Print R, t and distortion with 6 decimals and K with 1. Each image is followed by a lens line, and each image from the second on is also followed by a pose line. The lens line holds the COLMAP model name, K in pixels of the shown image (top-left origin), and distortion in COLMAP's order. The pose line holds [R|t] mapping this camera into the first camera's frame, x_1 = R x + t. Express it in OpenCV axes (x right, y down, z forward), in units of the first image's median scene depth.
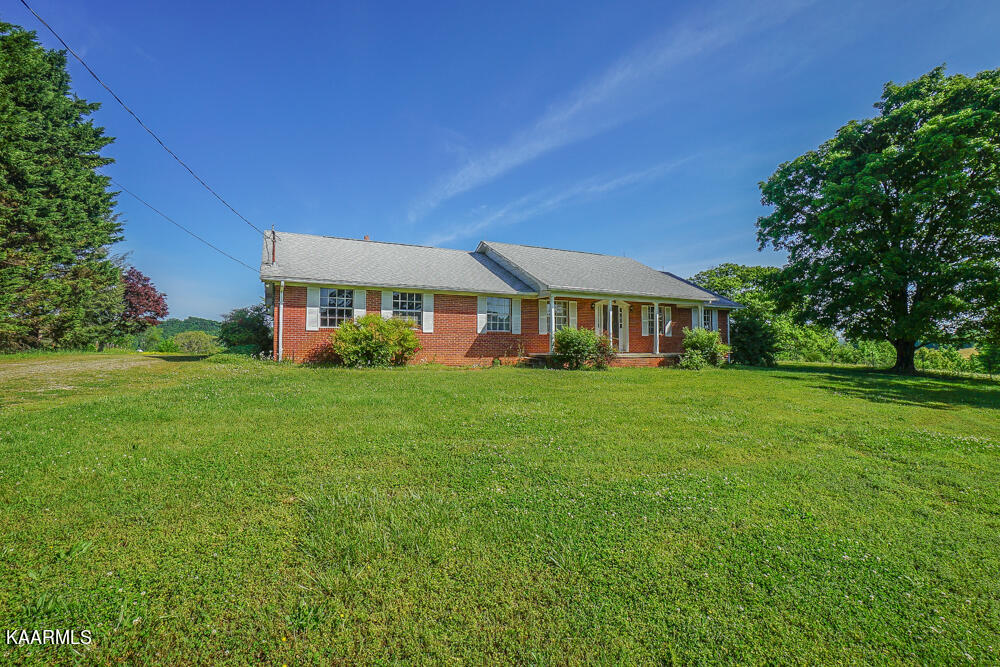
lens RADIAL K [[446.8, 0, 501.4], [0, 446.8, 326.8], [0, 0, 1]] dist [-0.000714, 0.000043]
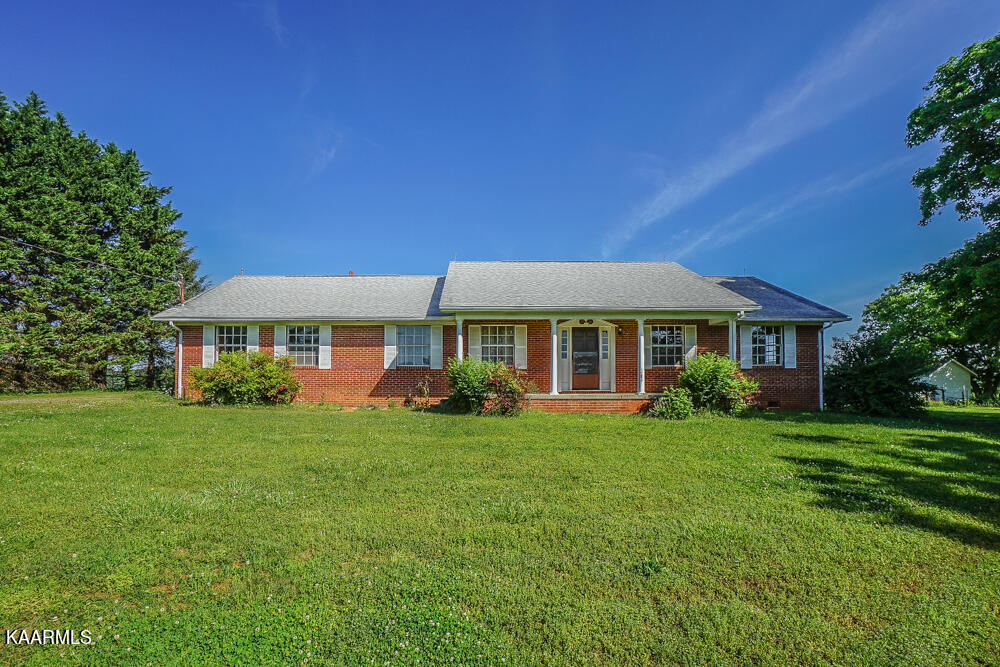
lens RADIAL K [[437.2, 0, 500.0], [0, 437.2, 383.7], [0, 0, 1]] dist [-0.007727, -0.000449]
pose [[0.901225, -0.001005, -0.433350, 0.524756], [0.022380, 0.998771, 0.044226, 0.011839], [0.432773, -0.049556, 0.900140, 0.348283]]
